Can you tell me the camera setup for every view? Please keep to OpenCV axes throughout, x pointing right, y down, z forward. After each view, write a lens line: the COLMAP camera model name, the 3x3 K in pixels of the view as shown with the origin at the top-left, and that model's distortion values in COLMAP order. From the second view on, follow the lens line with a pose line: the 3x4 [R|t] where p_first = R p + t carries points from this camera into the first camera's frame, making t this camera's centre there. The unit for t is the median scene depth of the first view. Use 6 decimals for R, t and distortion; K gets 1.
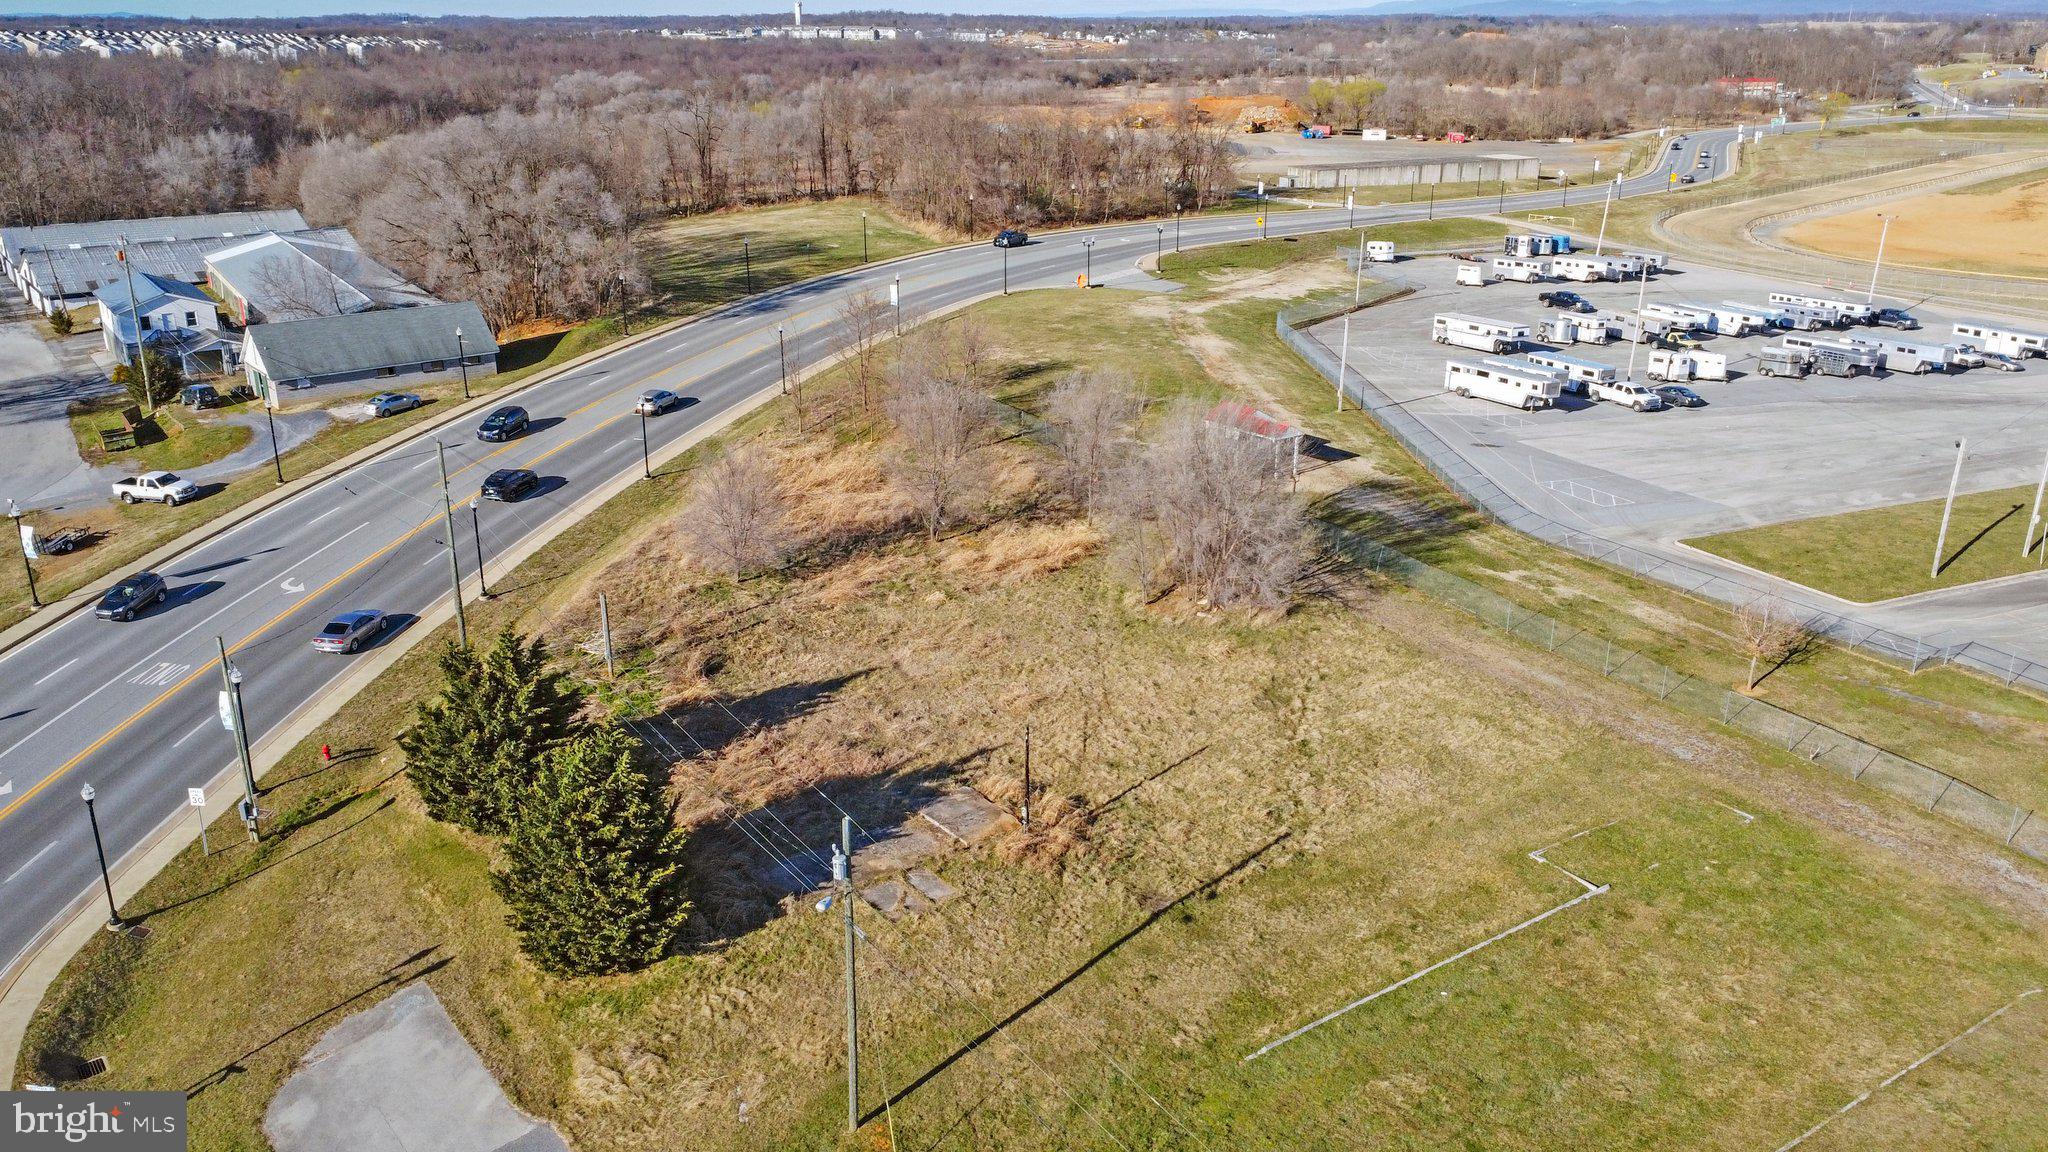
lens RADIAL K [[1659.9, 0, 1021.5], [0, 1659.9, 585.2], [0, 0, 1]] dist [0.008940, 0.007745]
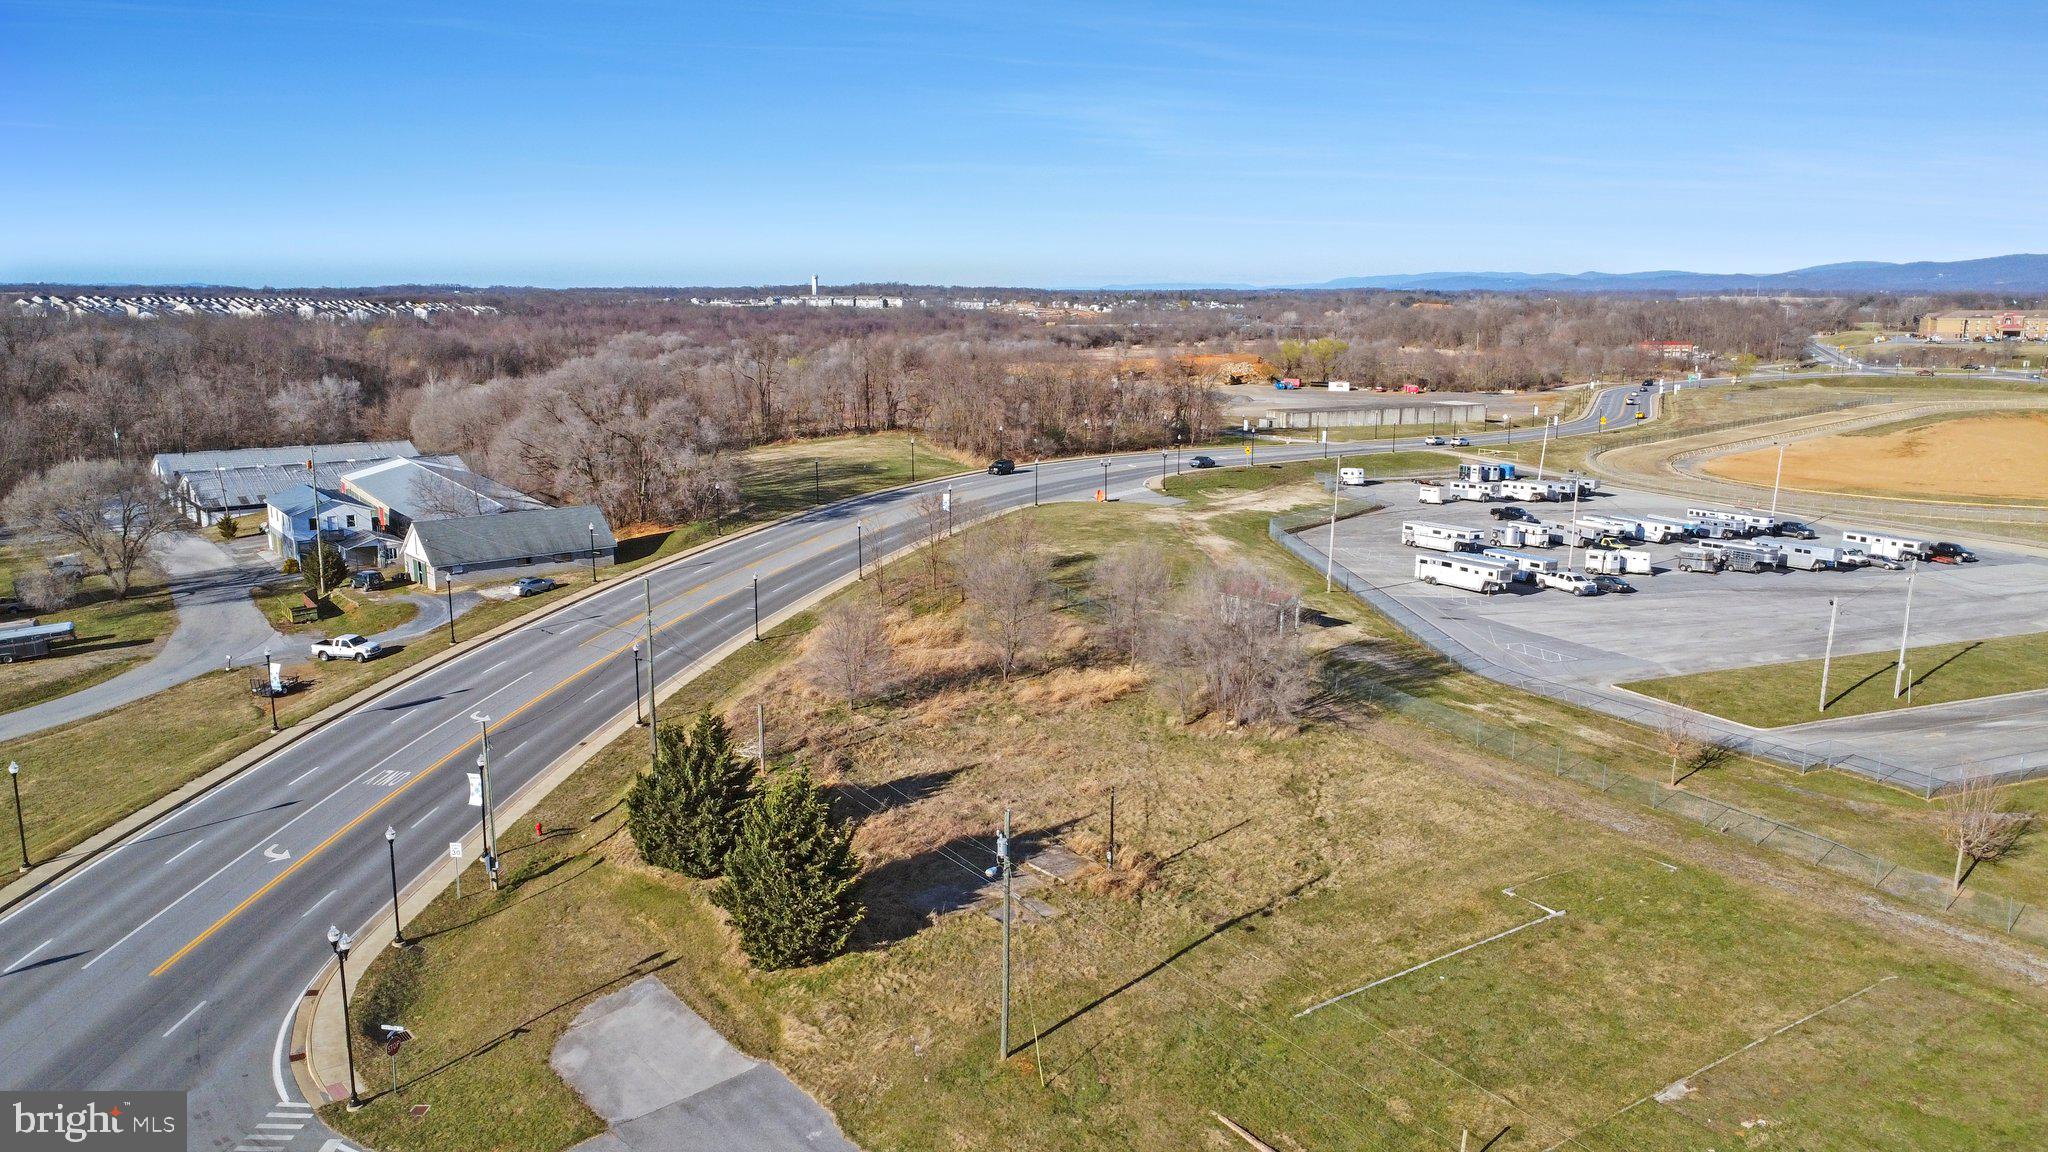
lens RADIAL K [[1578.2, 0, 1024.0], [0, 1578.2, 576.0], [0, 0, 1]] dist [0.012711, 0.002942]
pose [[0.999943, 0.001533, 0.010543, -0.042992], [0.000068, 0.988653, -0.150217, 0.058817], [-0.010653, 0.150209, 0.988597, -0.133158]]
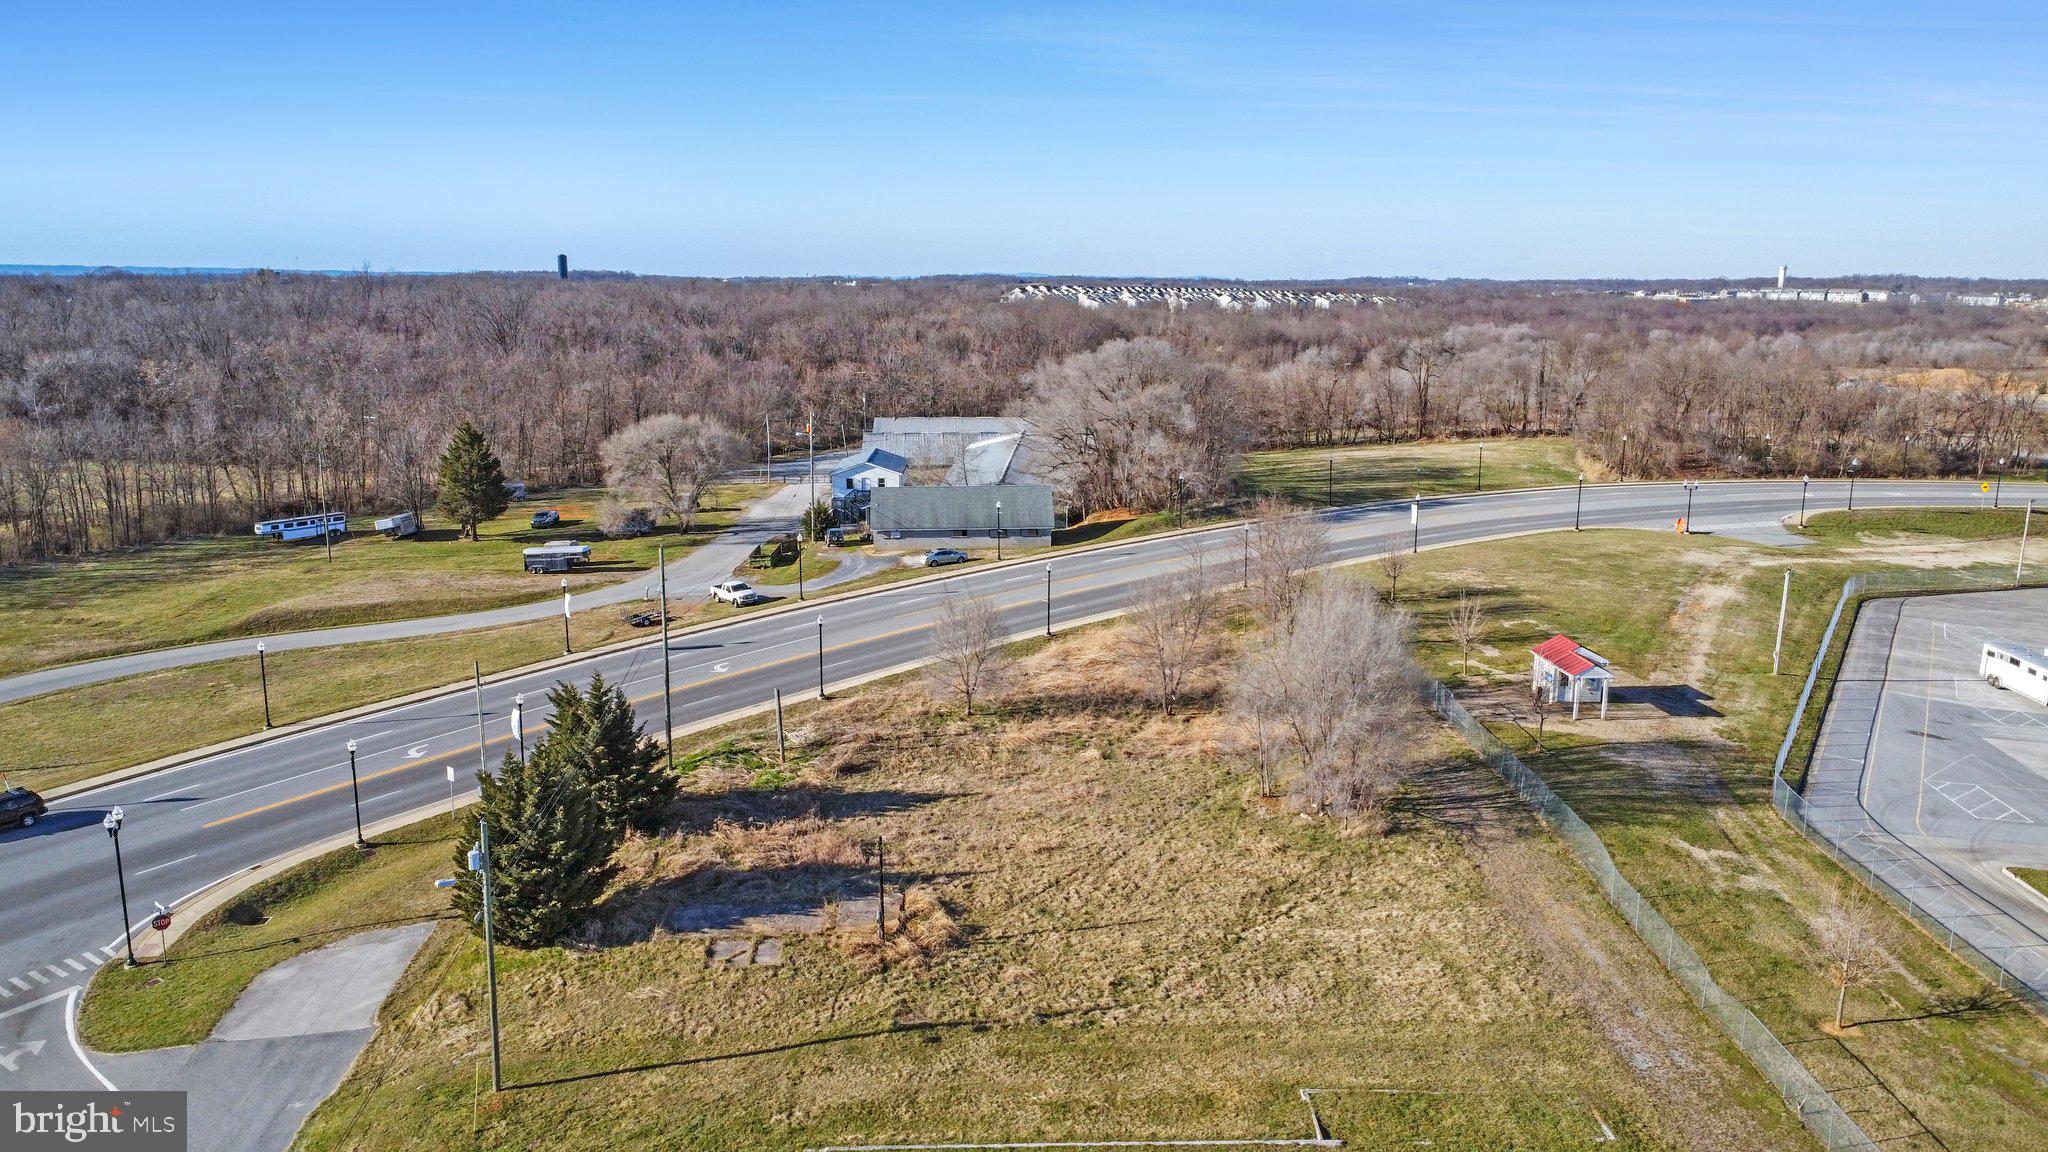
lens RADIAL K [[1578.2, 0, 1024.0], [0, 1578.2, 576.0], [0, 0, 1]] dist [0.012711, 0.002942]
pose [[0.821402, 0.110844, -0.559474, 0.356461], [-0.191015, 0.977748, -0.086729, -0.006249], [0.537412, 0.178108, 0.824298, 0.080504]]
